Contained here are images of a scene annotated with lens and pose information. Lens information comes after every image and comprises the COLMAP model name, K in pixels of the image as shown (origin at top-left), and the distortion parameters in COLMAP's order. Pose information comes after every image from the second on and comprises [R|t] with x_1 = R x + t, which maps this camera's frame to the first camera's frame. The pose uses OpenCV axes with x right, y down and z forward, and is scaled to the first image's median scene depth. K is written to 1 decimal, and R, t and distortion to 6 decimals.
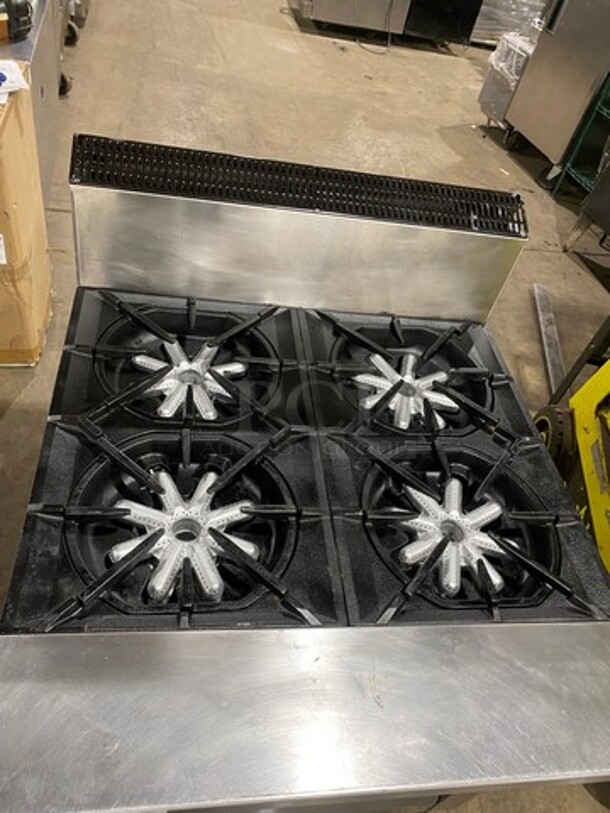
lens RADIAL K [[620.3, 0, 305.3], [0, 620.3, 405.8], [0, 0, 1]] dist [0.007210, 0.000405]
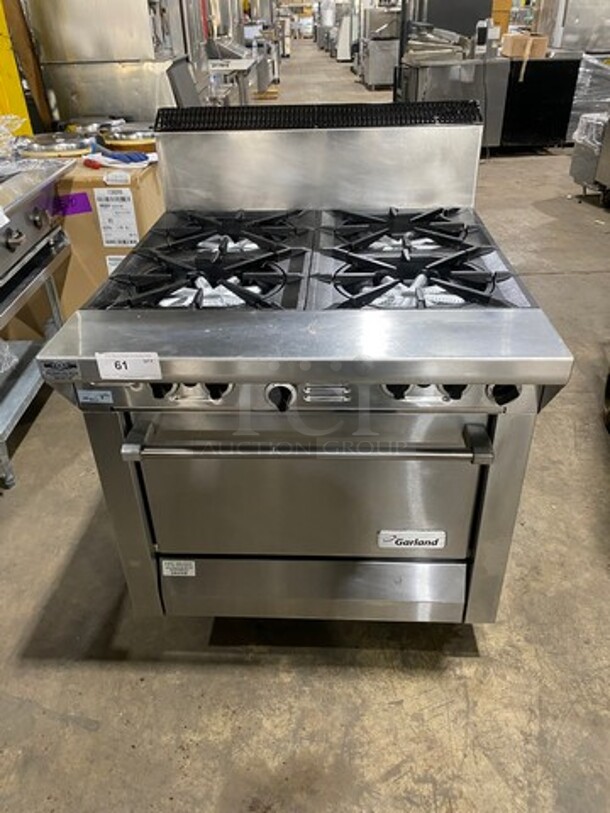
lens RADIAL K [[620.3, 0, 304.9], [0, 620.3, 406.0], [0, 0, 1]] dist [0.007210, 0.000405]
pose [[0.959301, -0.103131, -0.262880, 0.080182], [0.033723, 0.966100, -0.255954, 0.175748], [0.280365, 0.236672, 0.930259, -0.054789]]
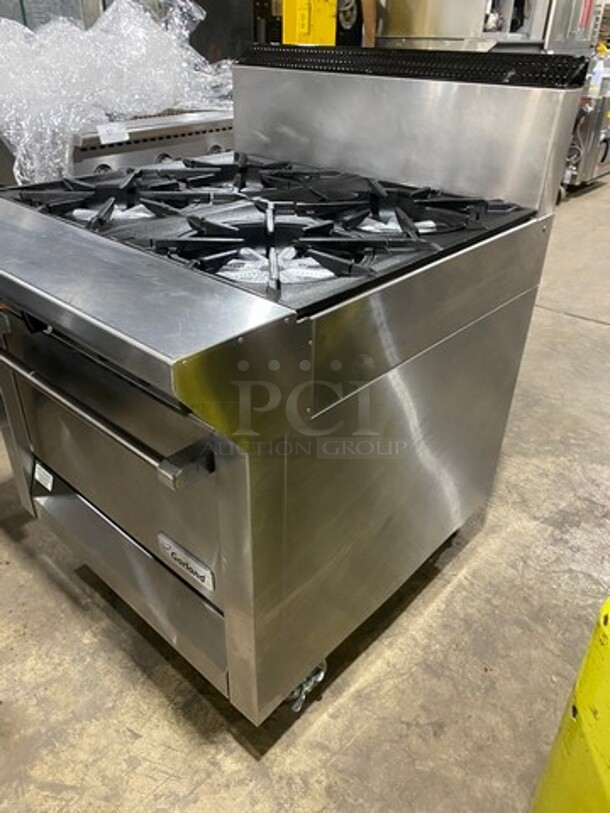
lens RADIAL K [[620.3, 0, 302.6], [0, 620.3, 407.4], [0, 0, 1]] dist [0.007210, 0.000405]
pose [[0.633895, 0.226202, -0.739601, 0.246320], [-0.469693, 0.872327, -0.135768, 0.119684], [0.614463, 0.433448, 0.659209, 0.105455]]
